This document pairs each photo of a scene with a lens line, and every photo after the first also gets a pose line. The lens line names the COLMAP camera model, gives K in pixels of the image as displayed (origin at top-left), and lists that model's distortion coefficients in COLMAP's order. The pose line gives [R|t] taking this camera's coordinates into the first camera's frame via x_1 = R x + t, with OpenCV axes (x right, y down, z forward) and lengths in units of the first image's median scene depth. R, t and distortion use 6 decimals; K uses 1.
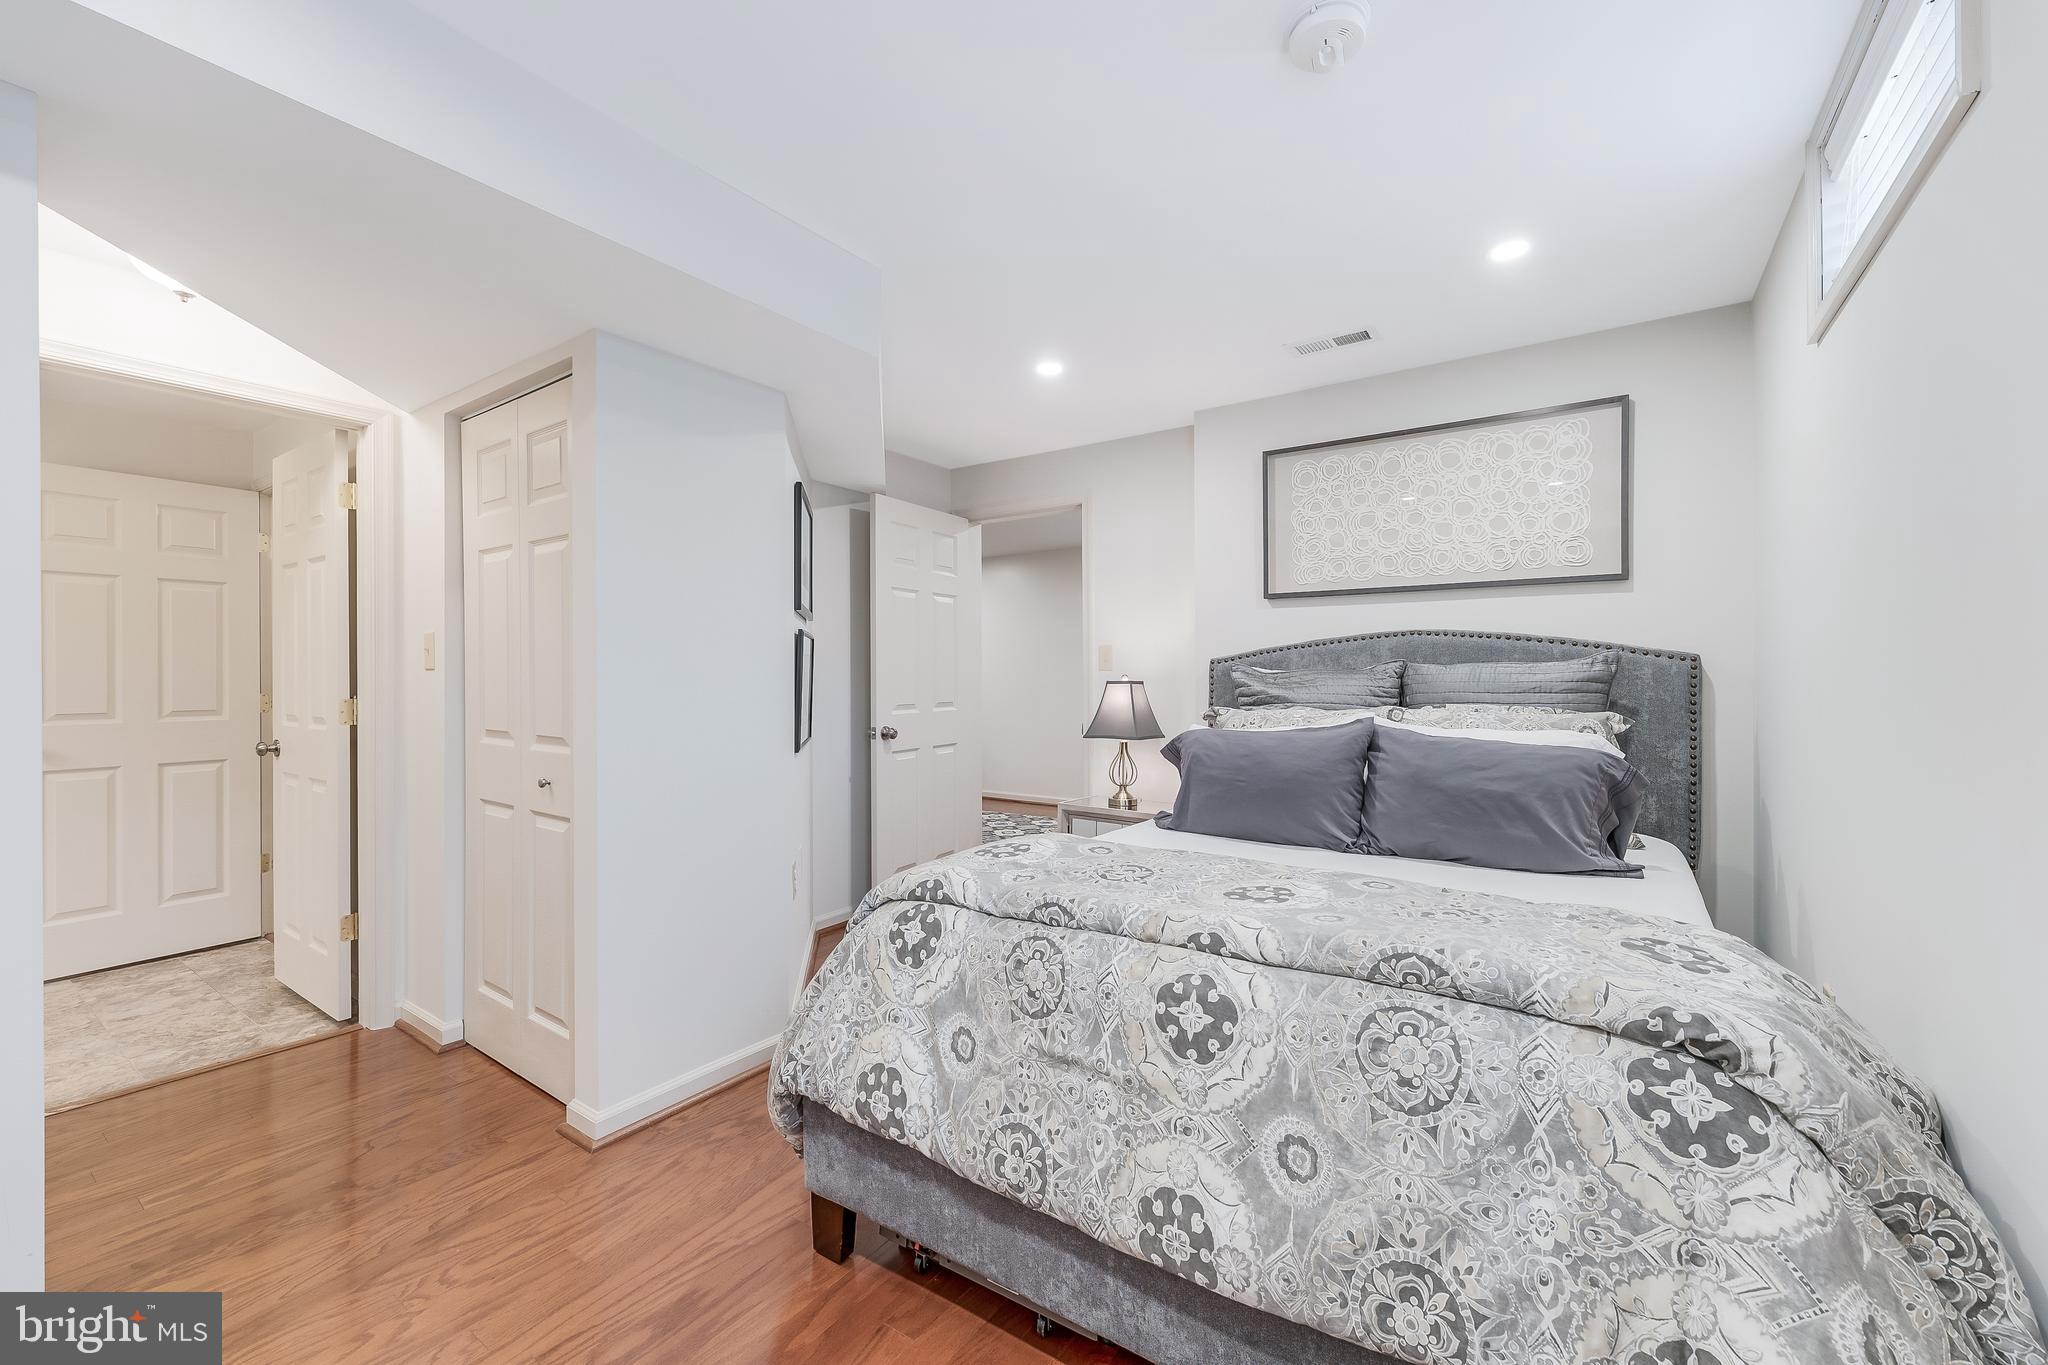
lens RADIAL K [[816.6, 0, 1029.3], [0, 816.6, 676.2], [0, 0, 1]] dist [-0.008618, -0.000008]
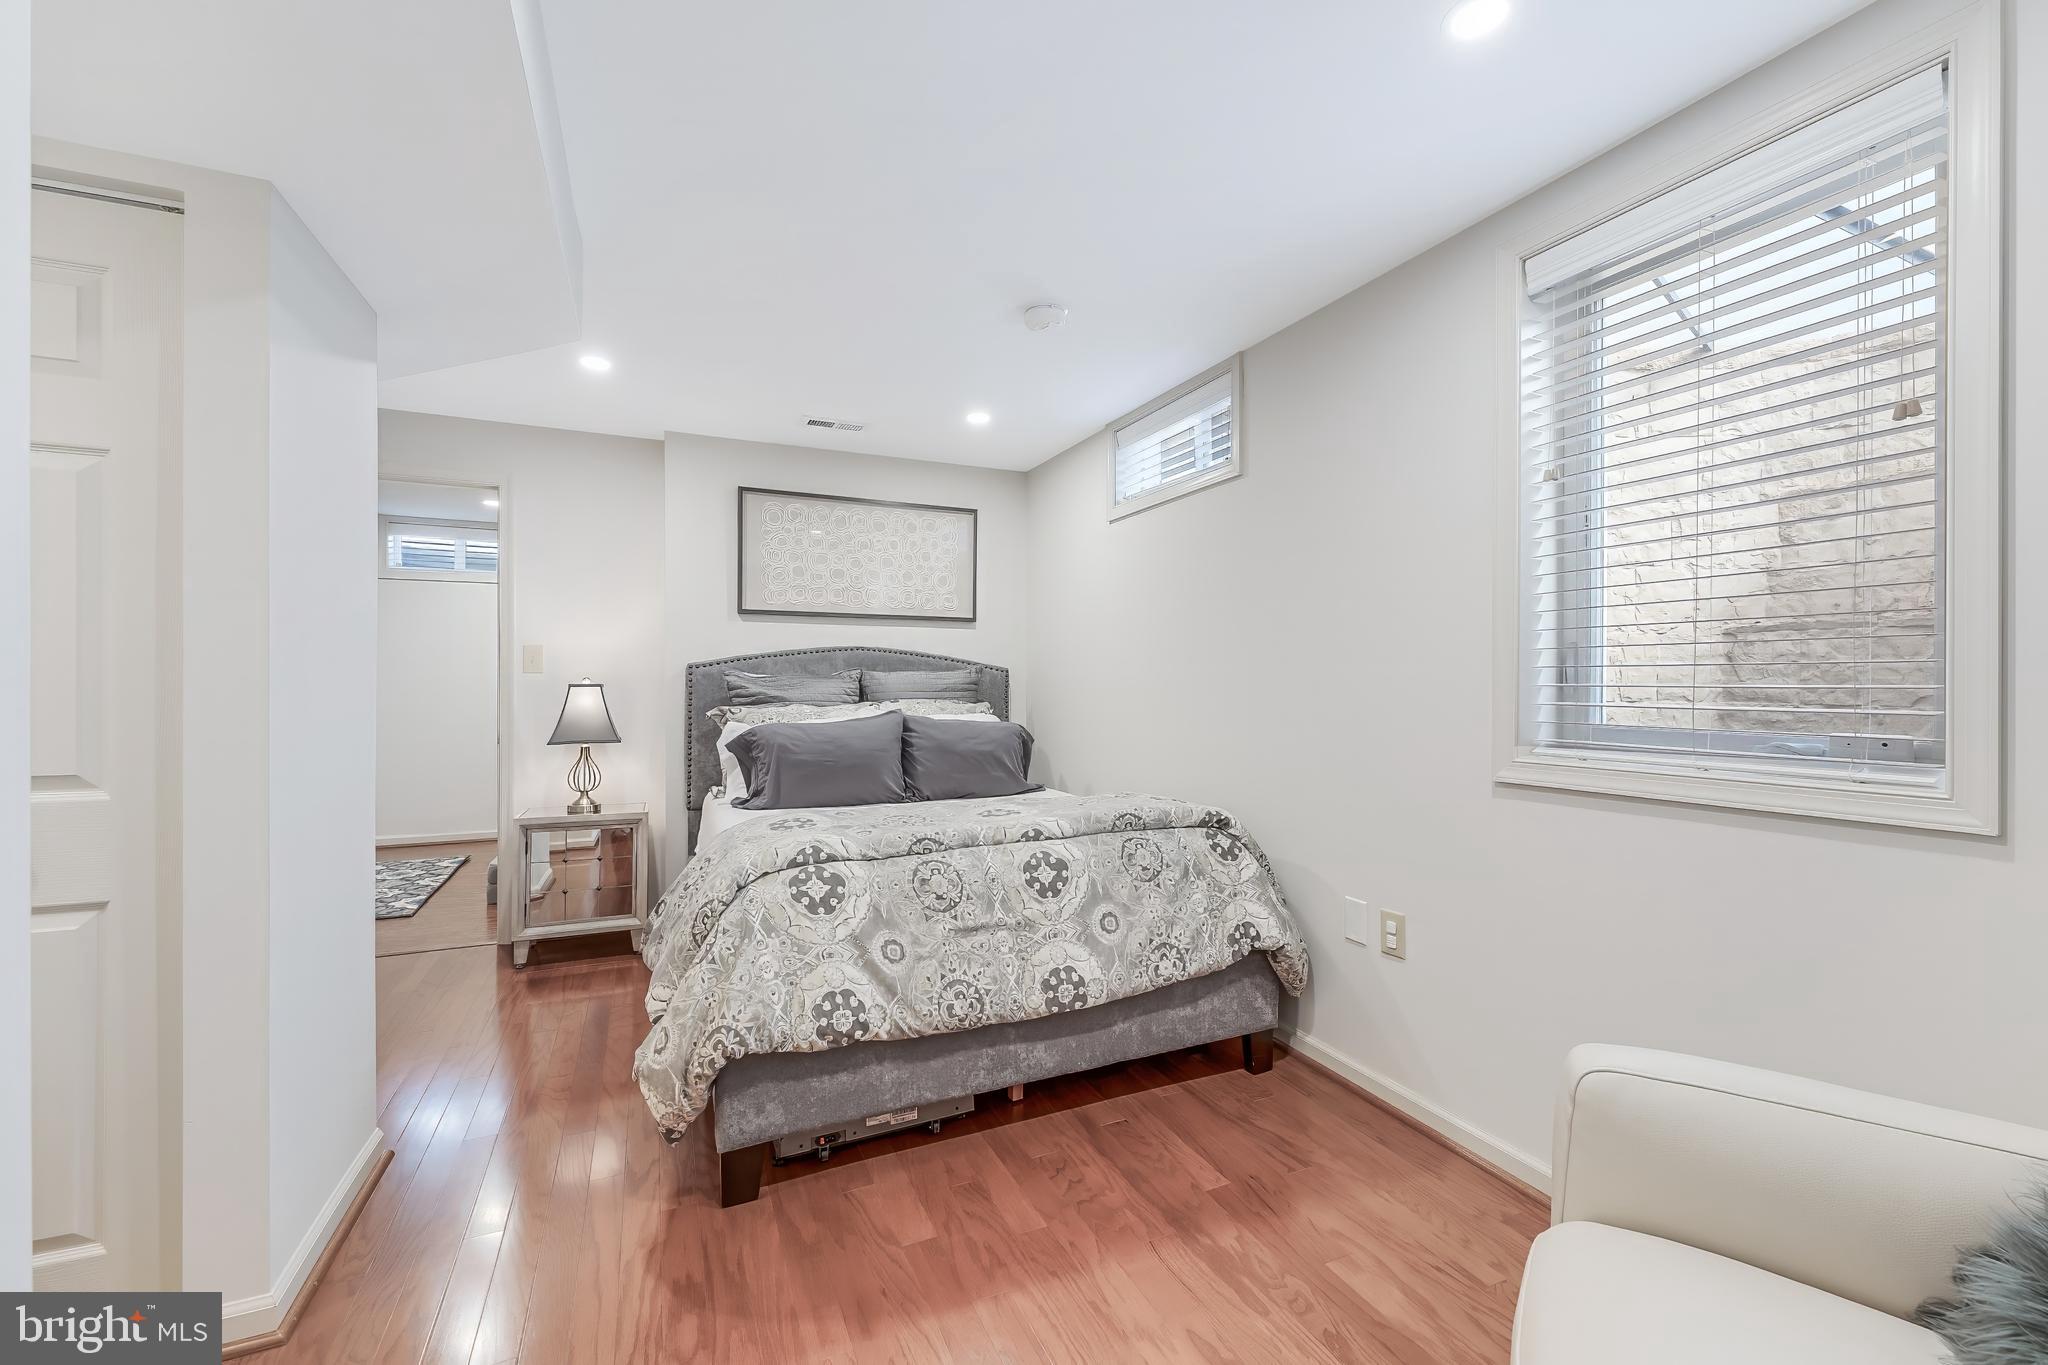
lens RADIAL K [[816.6, 0, 1030.5], [0, 816.6, 685.1], [0, 0, 1]] dist [-0.008618, -0.000008]
pose [[0.511363, 0.000423, 0.859365, -1.220687], [-0.004811, 0.999986, 0.002371, 0.006625], [-0.859351, -0.005347, 0.511358, 0.123045]]
